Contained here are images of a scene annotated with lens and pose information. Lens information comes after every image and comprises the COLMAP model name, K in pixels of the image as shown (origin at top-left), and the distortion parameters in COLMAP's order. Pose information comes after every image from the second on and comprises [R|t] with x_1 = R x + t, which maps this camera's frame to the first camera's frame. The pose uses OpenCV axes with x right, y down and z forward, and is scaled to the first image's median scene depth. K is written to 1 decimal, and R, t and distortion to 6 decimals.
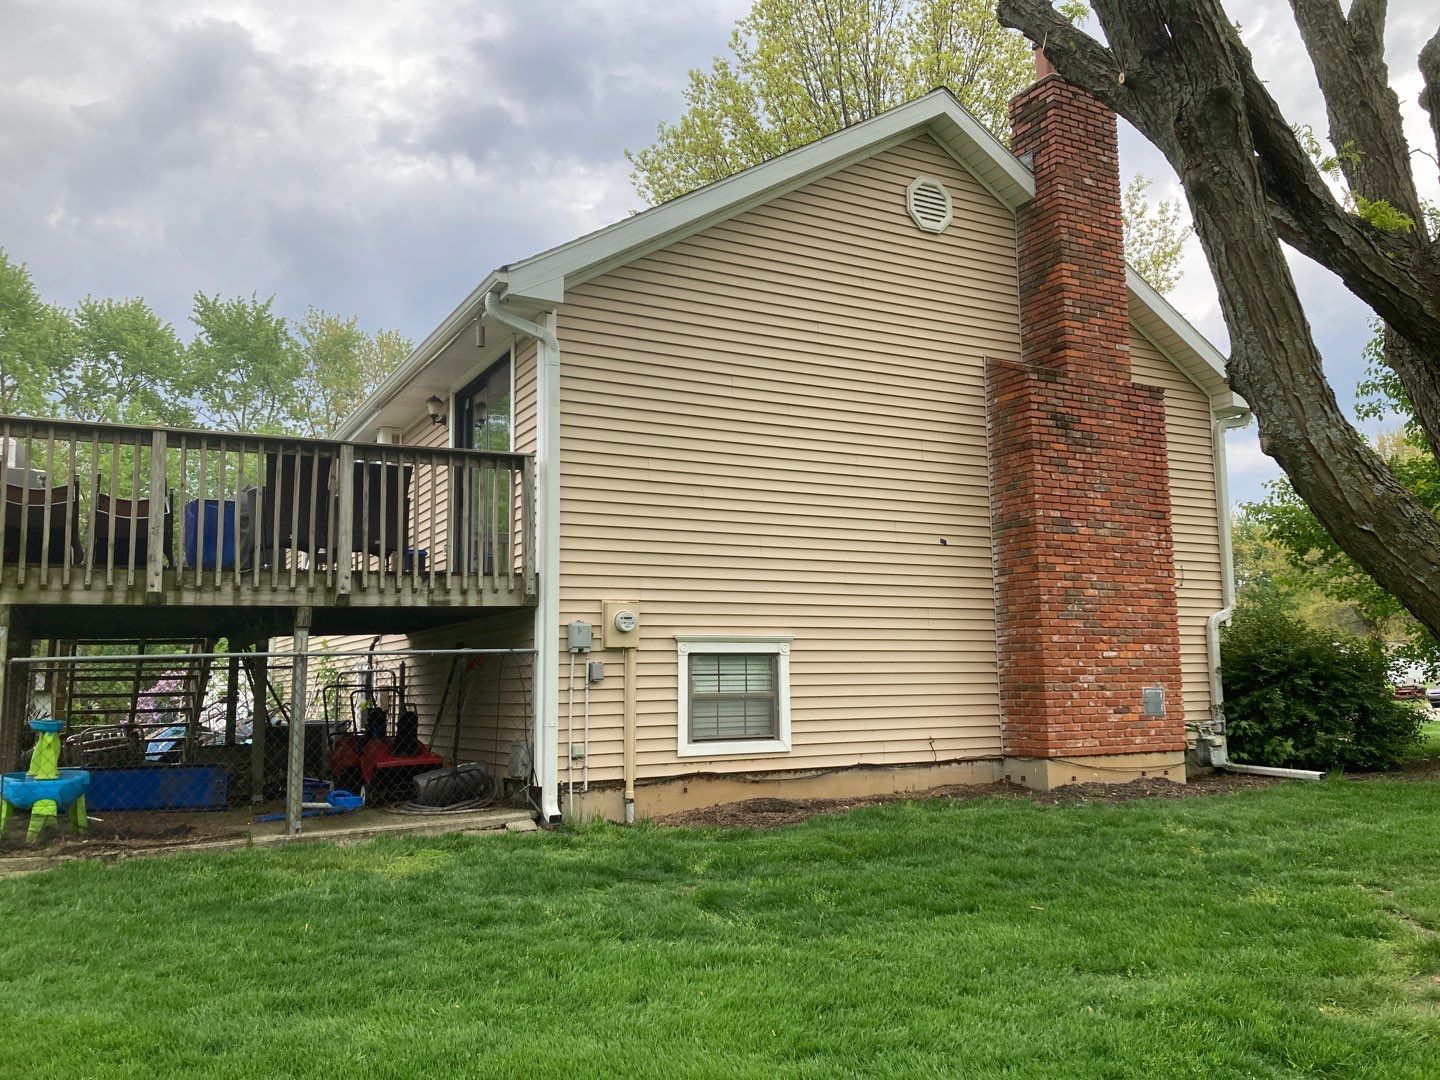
lens RADIAL K [[1181.7, 0, 738.6], [0, 1181.7, 545.9], [0, 0, 1]] dist [0.054610, -0.058706]
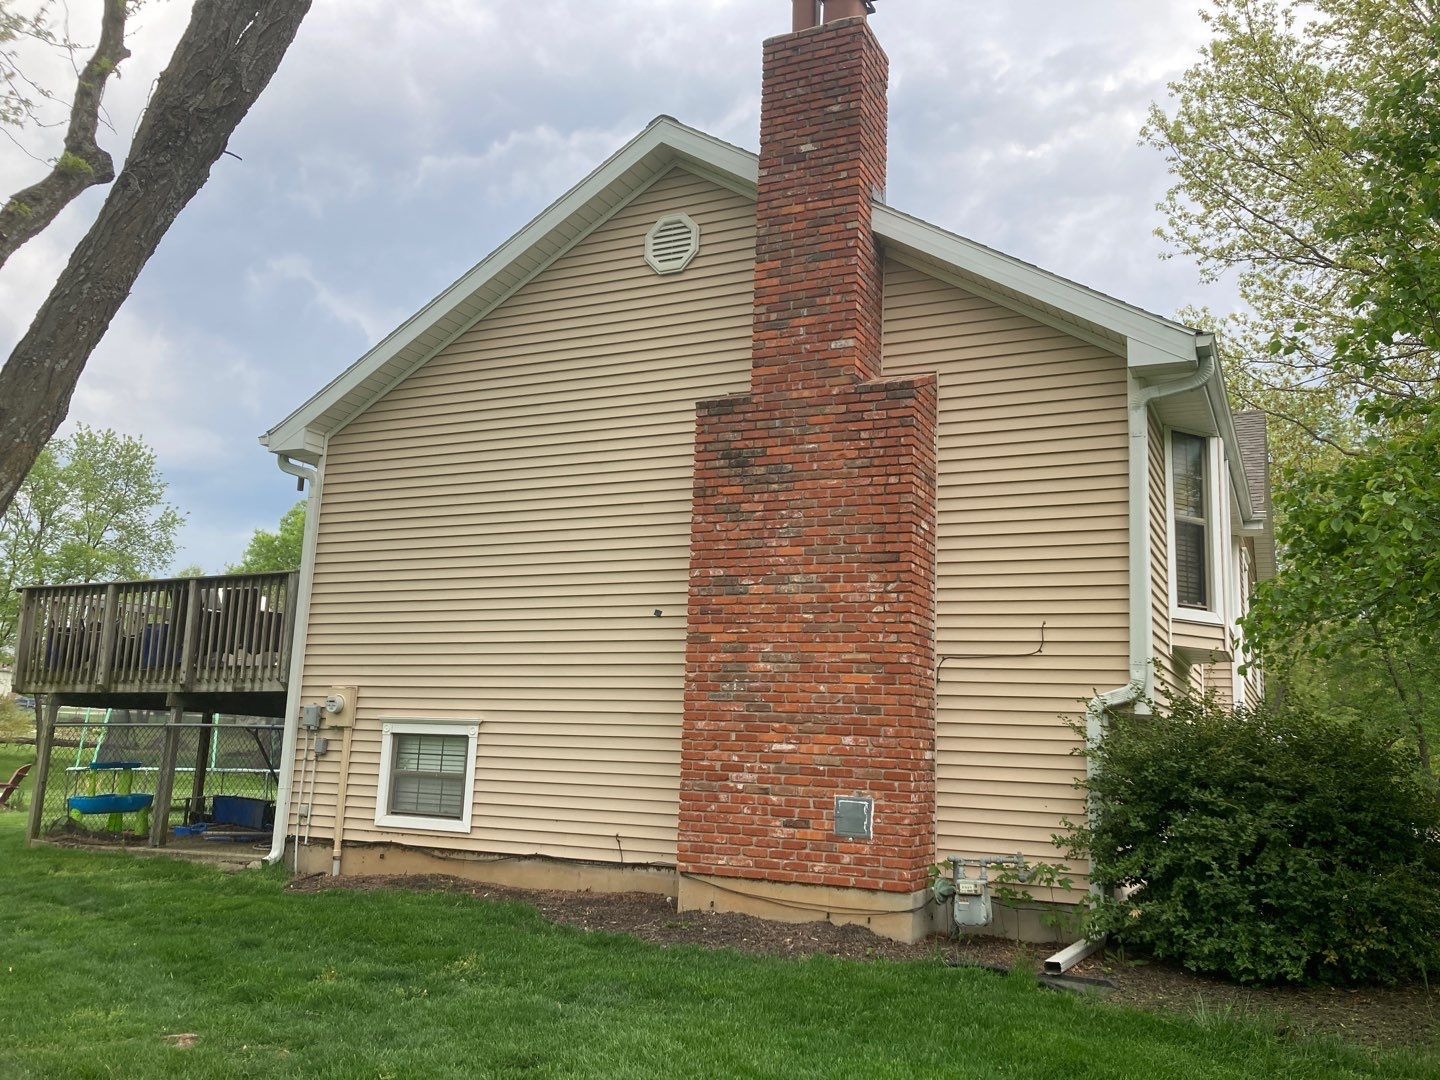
lens RADIAL K [[1181.7, 0, 738.3], [0, 1181.7, 533.3], [0, 0, 1]] dist [0.054610, -0.058706]
pose [[0.582018, -0.109316, -0.805794, 0.960484], [0.053137, 0.993918, -0.096457, 0.026457], [0.811438, 0.013323, 0.584287, 0.545046]]
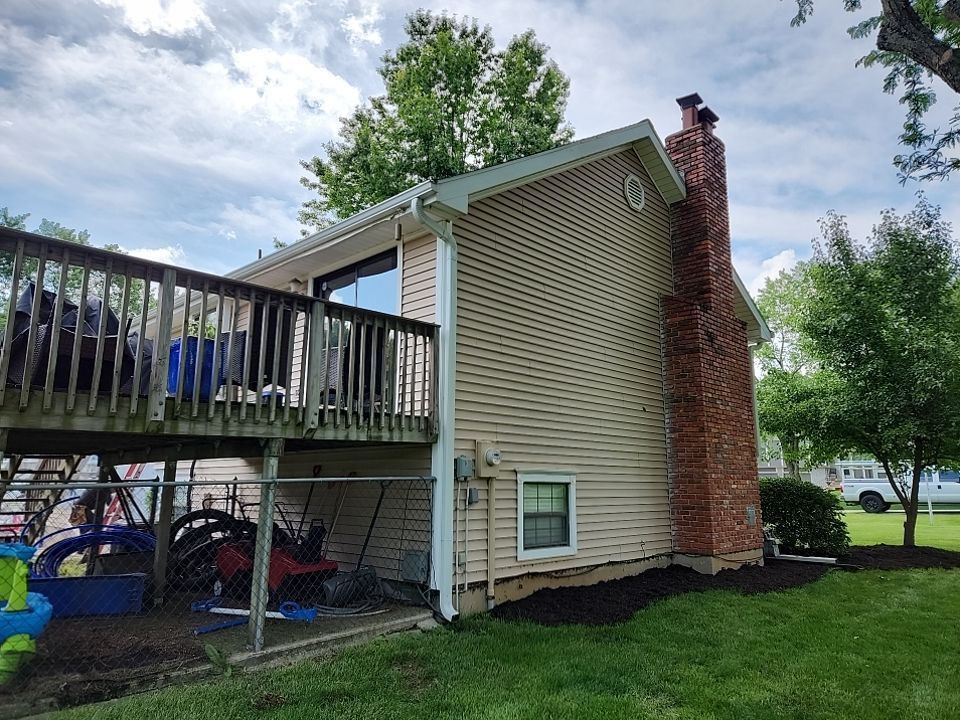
lens RADIAL K [[637.4, 0, 473.5], [0, 637.4, 361.0], [0, 0, 1]] dist [0.076410, -0.039906]
pose [[0.957888, 0.077053, 0.276612, -0.279094], [-0.059244, 0.995630, -0.072188, 0.008102], [-0.280966, 0.052760, 0.958267, 0.274310]]
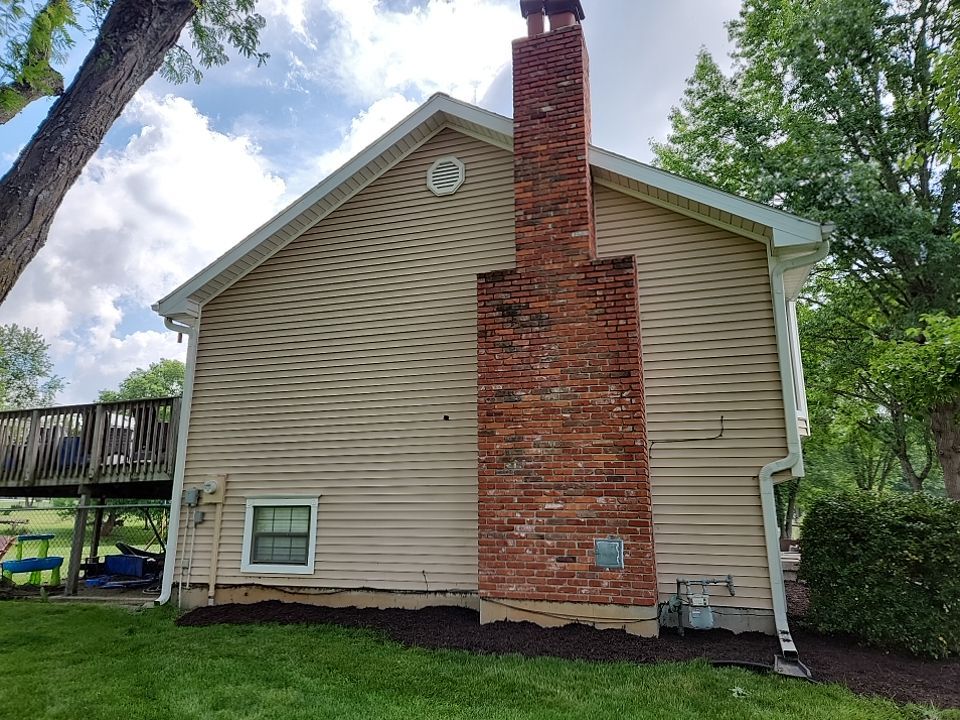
lens RADIAL K [[637.4, 0, 472.8], [0, 637.4, 361.2], [0, 0, 1]] dist [0.076410, -0.039906]
pose [[0.681070, -0.146290, -0.717456, 0.737539], [0.078293, 0.988771, -0.127289, 0.027995], [0.728021, 0.030521, 0.684875, 0.546835]]
